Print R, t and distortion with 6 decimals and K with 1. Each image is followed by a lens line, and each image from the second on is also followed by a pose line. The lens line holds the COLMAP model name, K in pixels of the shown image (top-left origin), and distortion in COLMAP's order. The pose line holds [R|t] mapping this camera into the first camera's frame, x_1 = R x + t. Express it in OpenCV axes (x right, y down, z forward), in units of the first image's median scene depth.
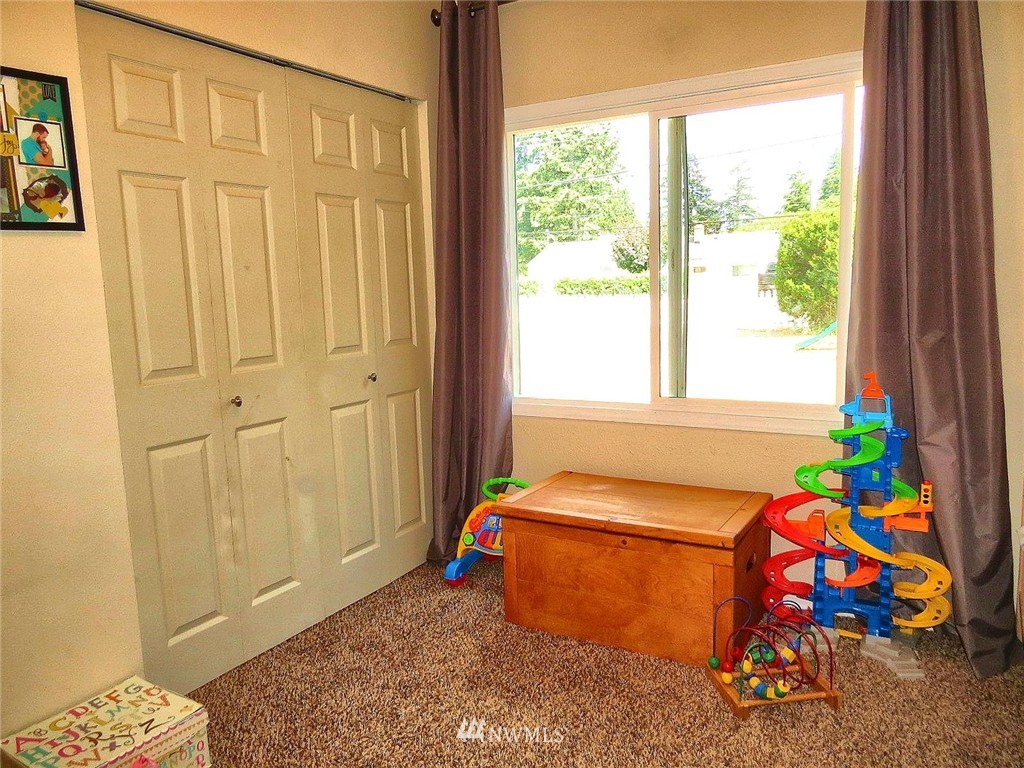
lens RADIAL K [[738.4, 0, 517.4], [0, 738.4, 384.5], [0, 0, 1]] dist [-0.019334, 0.002463]
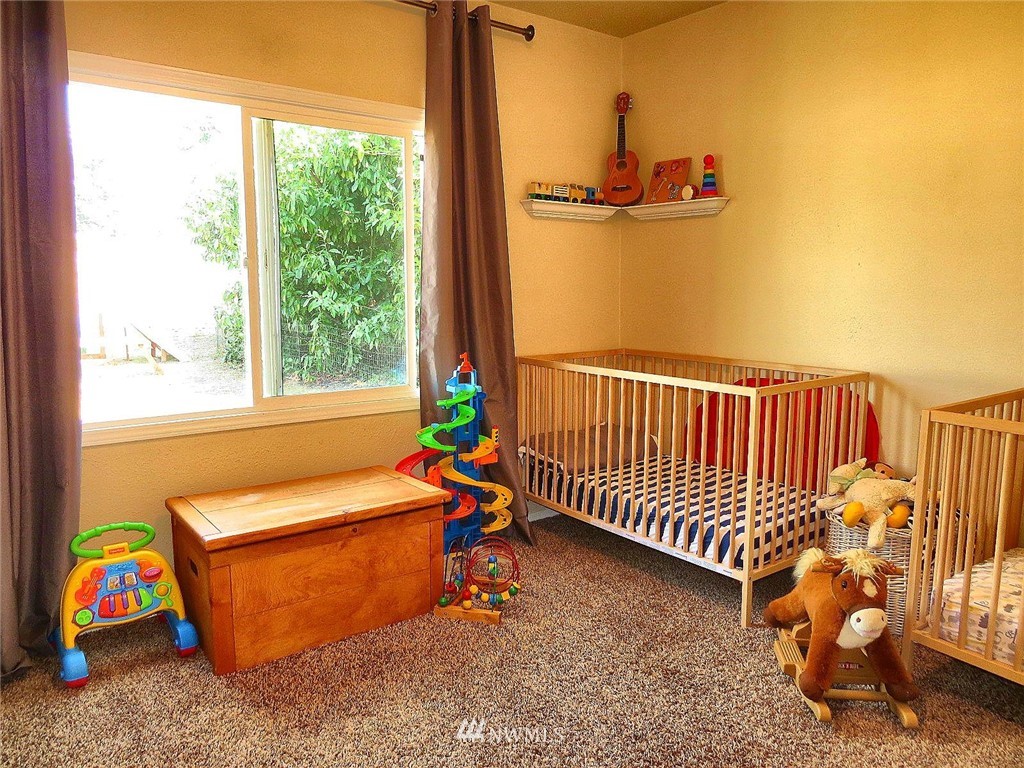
lens RADIAL K [[738.4, 0, 517.4], [0, 738.4, 384.5], [0, 0, 1]] dist [-0.019334, 0.002463]
pose [[0.383162, -0.089039, 0.919380, -0.713871], [0.106430, 0.992970, 0.051810, -0.019937], [-0.917529, 0.077997, 0.389944, 0.373321]]
